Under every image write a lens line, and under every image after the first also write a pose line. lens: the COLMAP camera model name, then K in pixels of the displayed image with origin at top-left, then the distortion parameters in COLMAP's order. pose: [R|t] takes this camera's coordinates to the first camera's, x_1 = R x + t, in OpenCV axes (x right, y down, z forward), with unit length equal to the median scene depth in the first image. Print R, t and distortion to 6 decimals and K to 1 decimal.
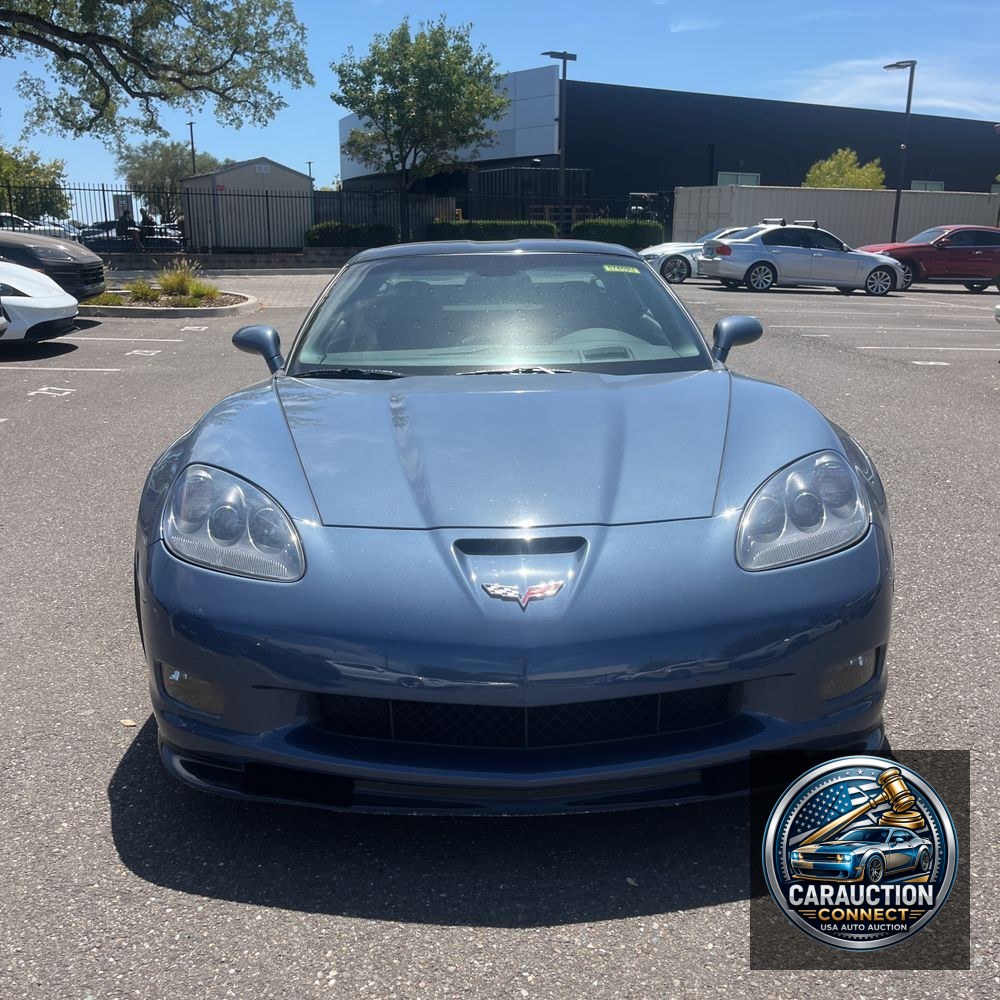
lens RADIAL K [[1021.6, 0, 500.1], [0, 1021.6, 540.9], [0, 0, 1]] dist [0.037187, -0.023848]
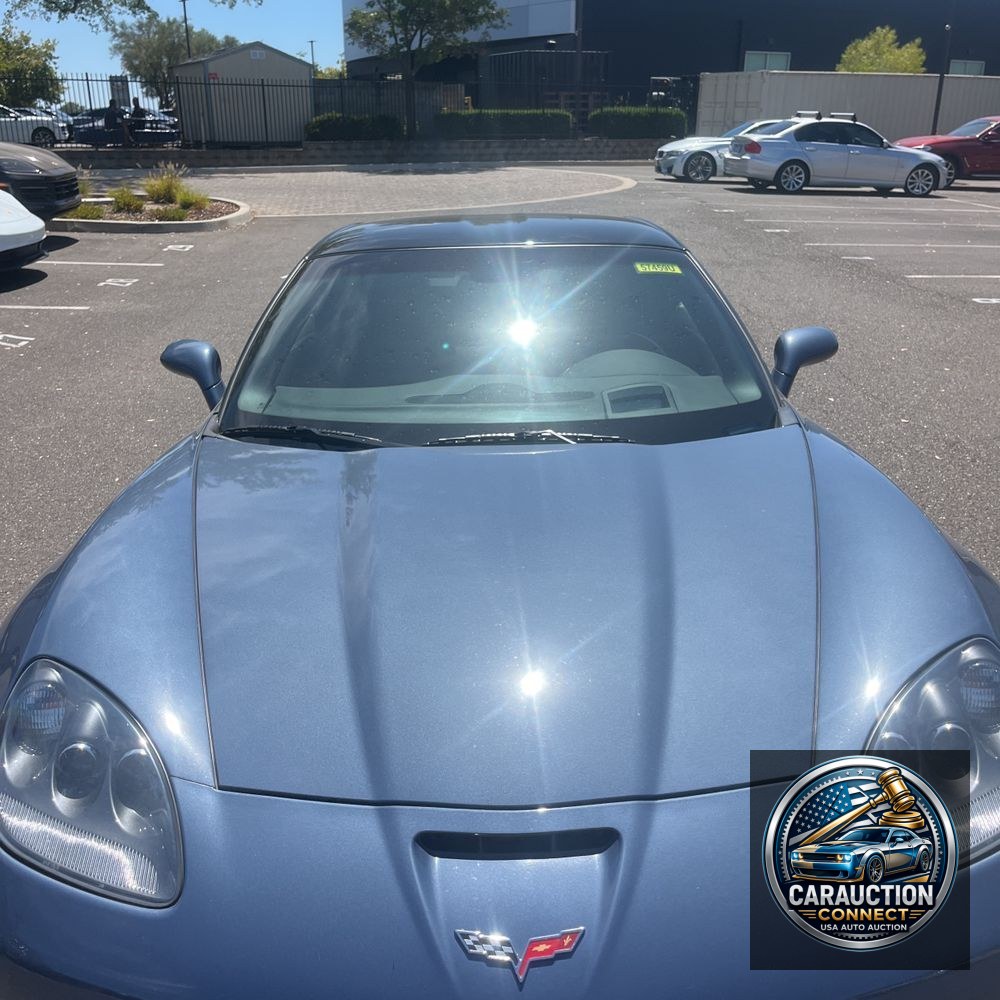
lens RADIAL K [[1001.3, 0, 499.3], [0, 1001.3, 521.6], [0, 0, 1]] dist [0.069173, -0.078421]
pose [[0.999902, 0.002407, -0.013823, 0.001933], [-0.001039, 0.995172, 0.098139, -0.030137], [0.013992, -0.098115, 0.995077, 0.044914]]
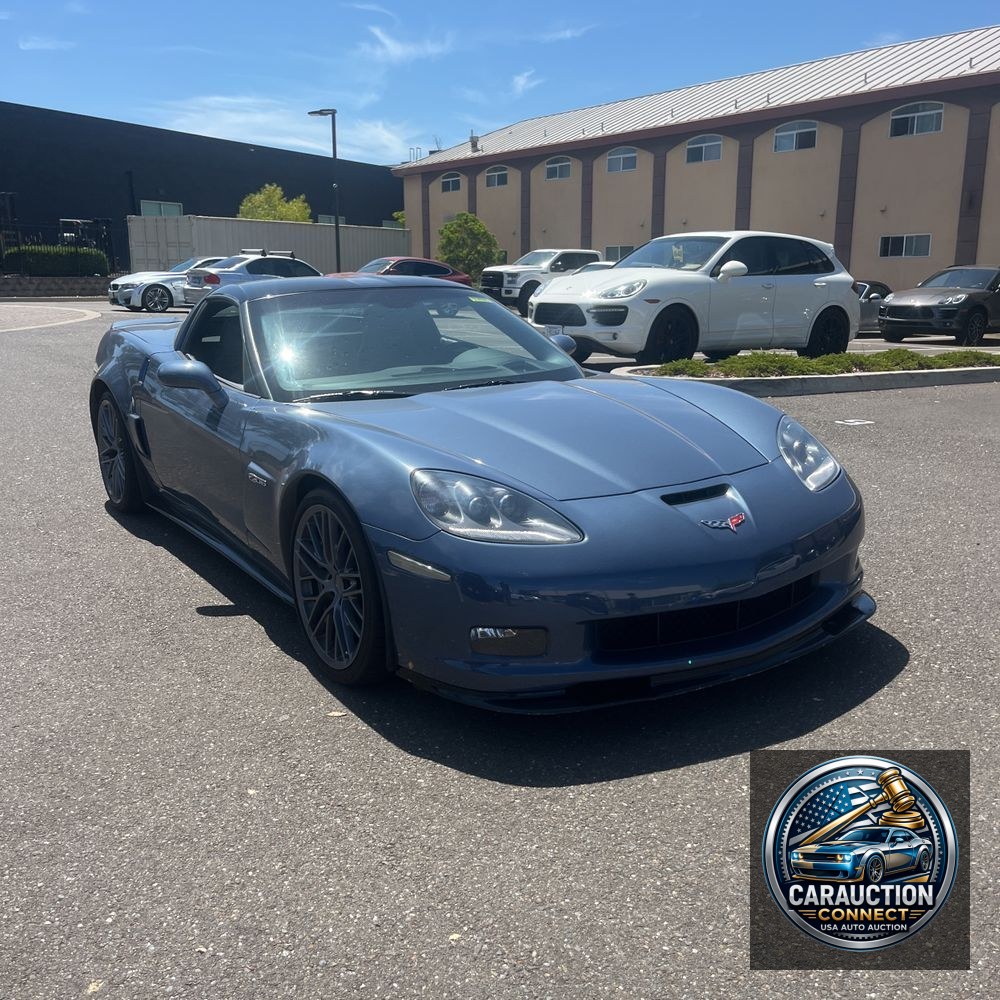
lens RADIAL K [[1073.1, 0, 478.2], [0, 1073.1, 499.9], [0, 0, 1]] dist [0.028276, 0.006131]
pose [[0.842093, -0.116363, 0.526630, -0.119581], [0.154043, 0.987665, -0.028087, 0.001287], [-0.516866, 0.104775, 0.849630, -0.010650]]
